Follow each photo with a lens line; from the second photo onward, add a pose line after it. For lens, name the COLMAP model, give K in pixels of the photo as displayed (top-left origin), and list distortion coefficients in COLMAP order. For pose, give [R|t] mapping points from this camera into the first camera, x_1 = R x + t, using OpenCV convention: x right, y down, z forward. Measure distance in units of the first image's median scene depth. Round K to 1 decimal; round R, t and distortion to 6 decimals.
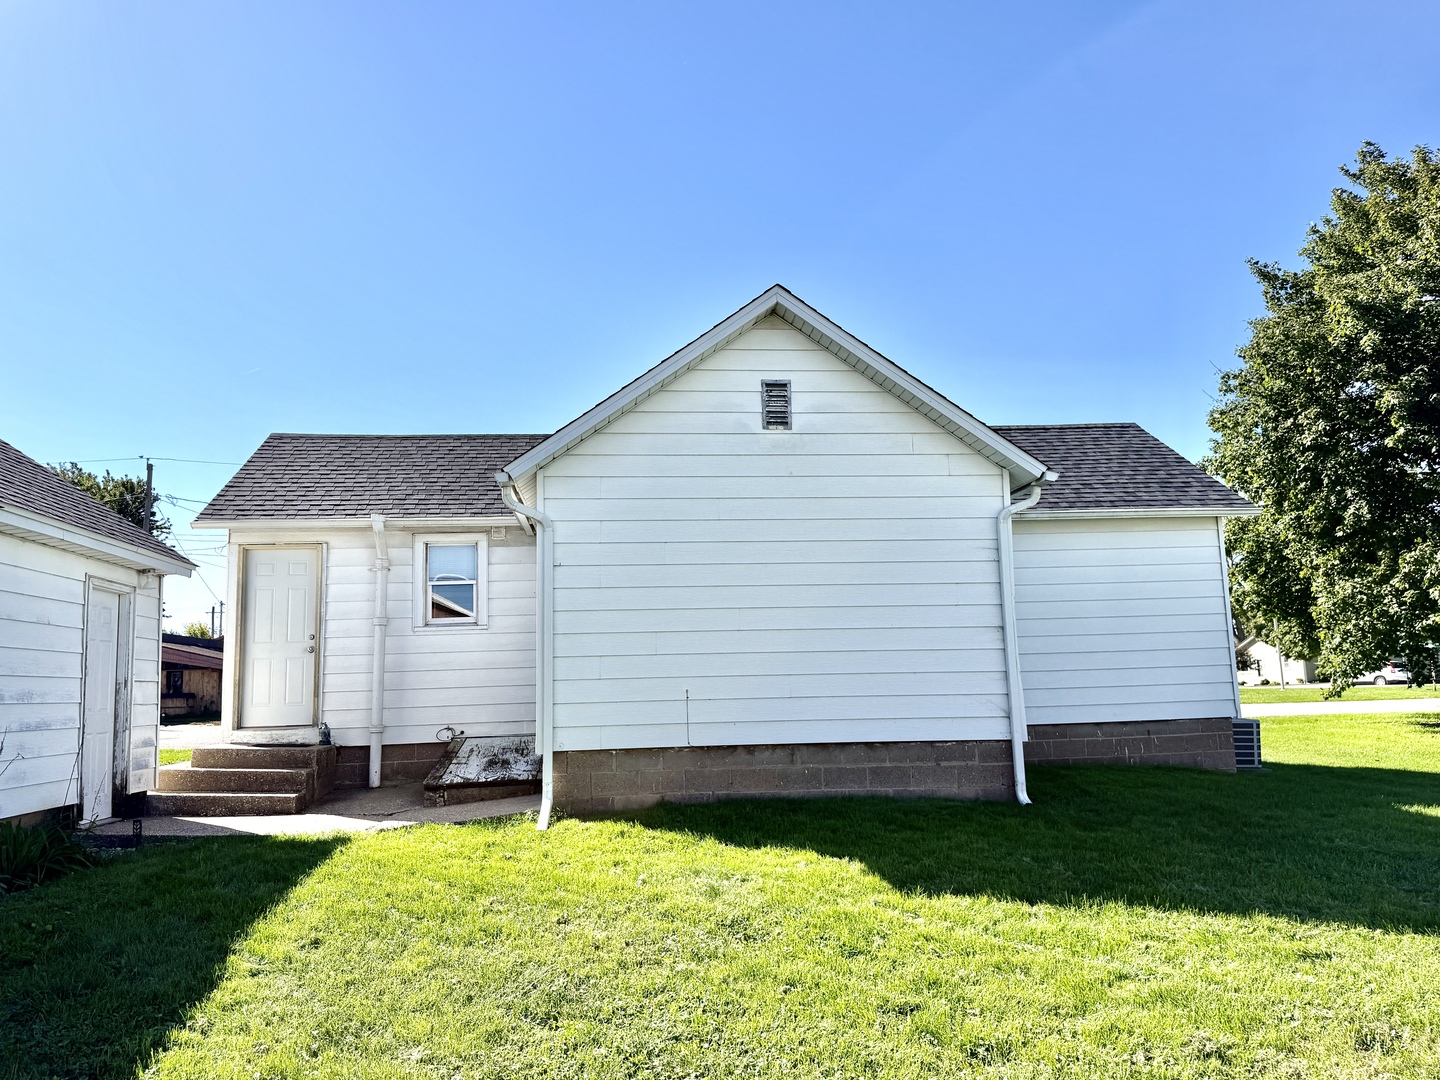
lens RADIAL K [[1069.3, 0, 717.1], [0, 1069.3, 538.6], [0, 0, 1]] dist [0.031199, -0.001841]
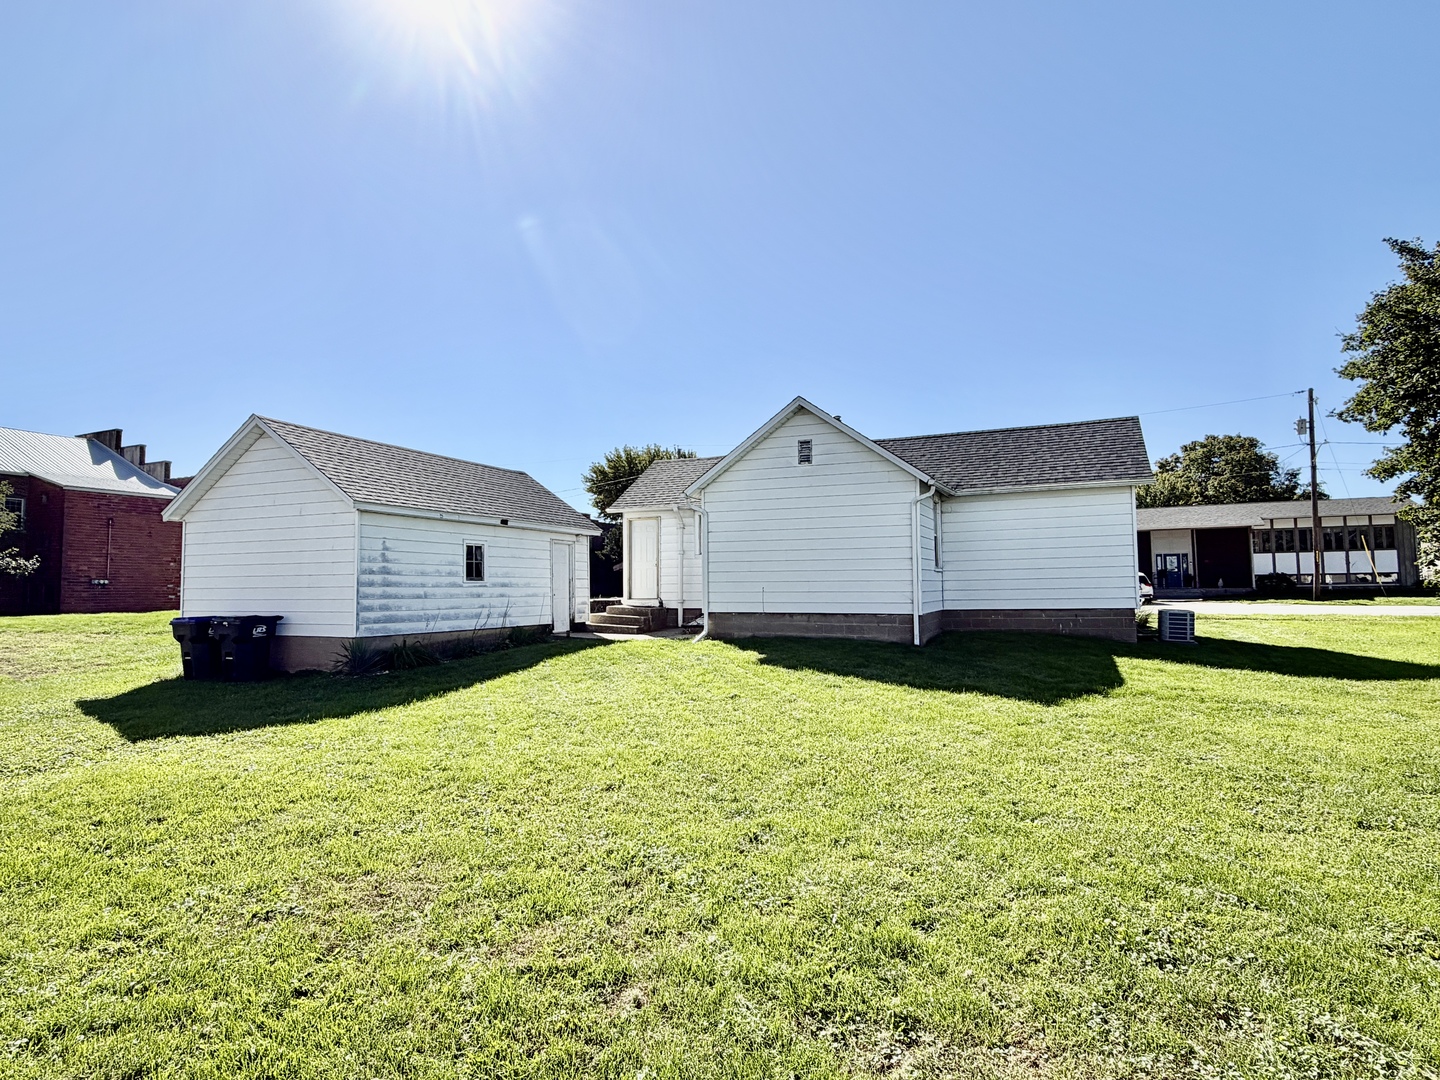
lens RADIAL K [[804.2, 0, 722.4], [0, 804.2, 541.9], [0, 0, 1]] dist [0.002234, 0.000285]
pose [[0.867262, -0.008610, -0.497778, 0.696706], [0.056107, 0.995171, 0.080540, -0.086745], [0.494680, -0.097778, 0.863557, -0.449072]]
